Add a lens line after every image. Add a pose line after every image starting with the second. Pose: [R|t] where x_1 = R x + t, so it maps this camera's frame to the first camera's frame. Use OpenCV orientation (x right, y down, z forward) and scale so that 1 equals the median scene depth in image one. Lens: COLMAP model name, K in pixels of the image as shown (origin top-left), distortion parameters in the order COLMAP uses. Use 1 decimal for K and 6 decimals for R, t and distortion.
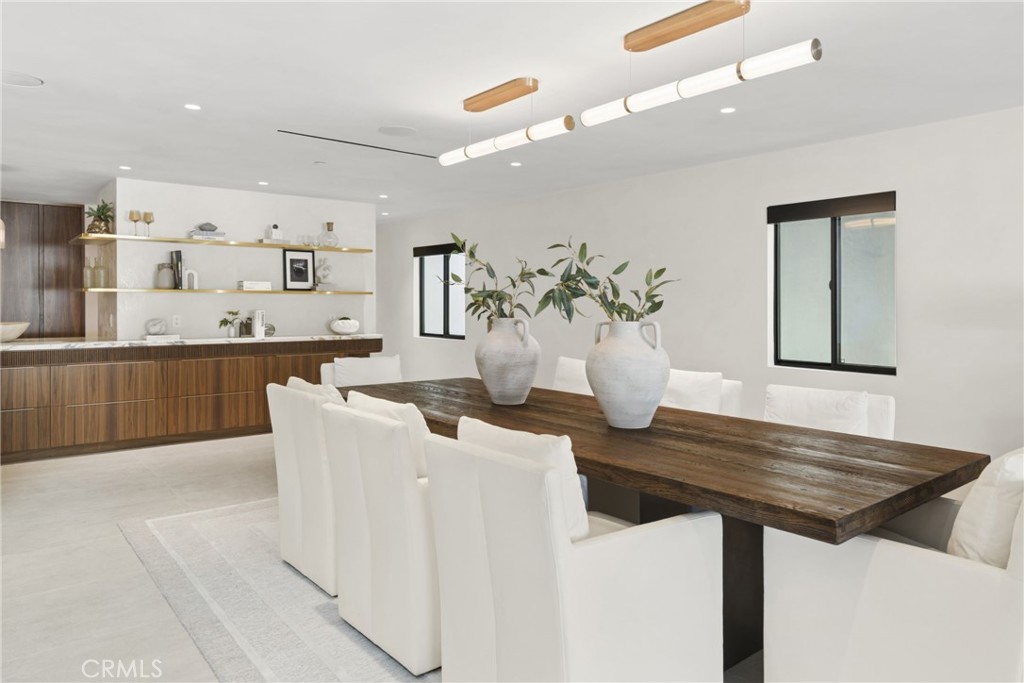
lens RADIAL K [[685.1, 0, 508.5], [0, 685.1, 308.1], [0, 0, 1]] dist [0.000147, 0.000118]
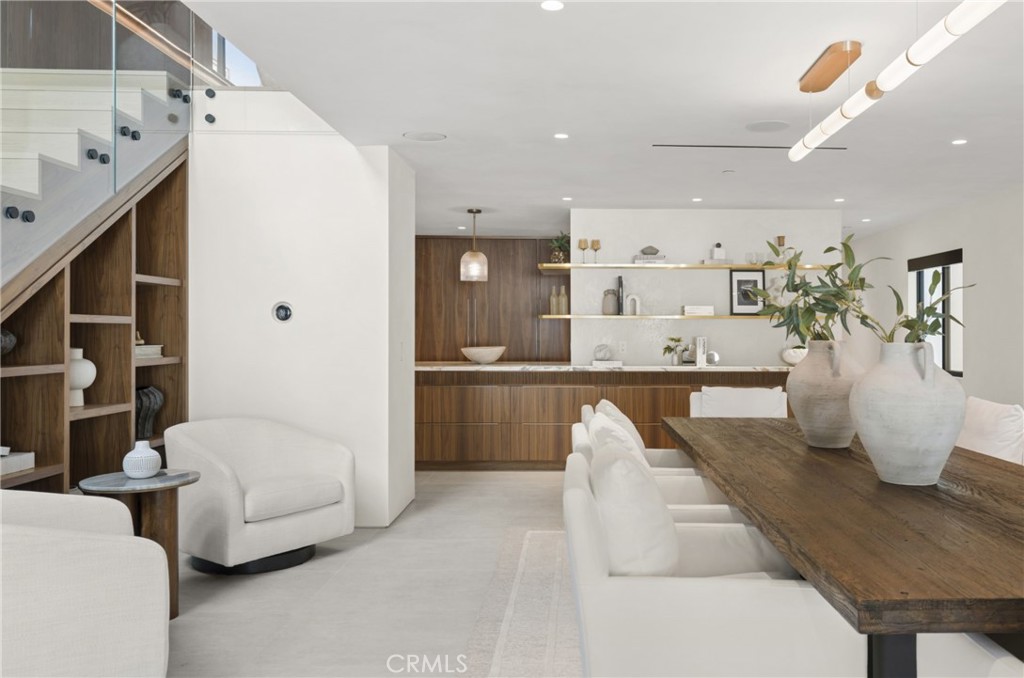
lens RADIAL K [[828.8, 0, 598.4], [0, 828.8, 337.6], [0, 0, 1]] dist [0.001893, 0.000021]
pose [[0.786976, 0.002091, -0.616979, 0.235275], [-0.004988, 0.999983, -0.002974, 0.008862], [0.616963, 0.005418, 0.786974, 0.035700]]
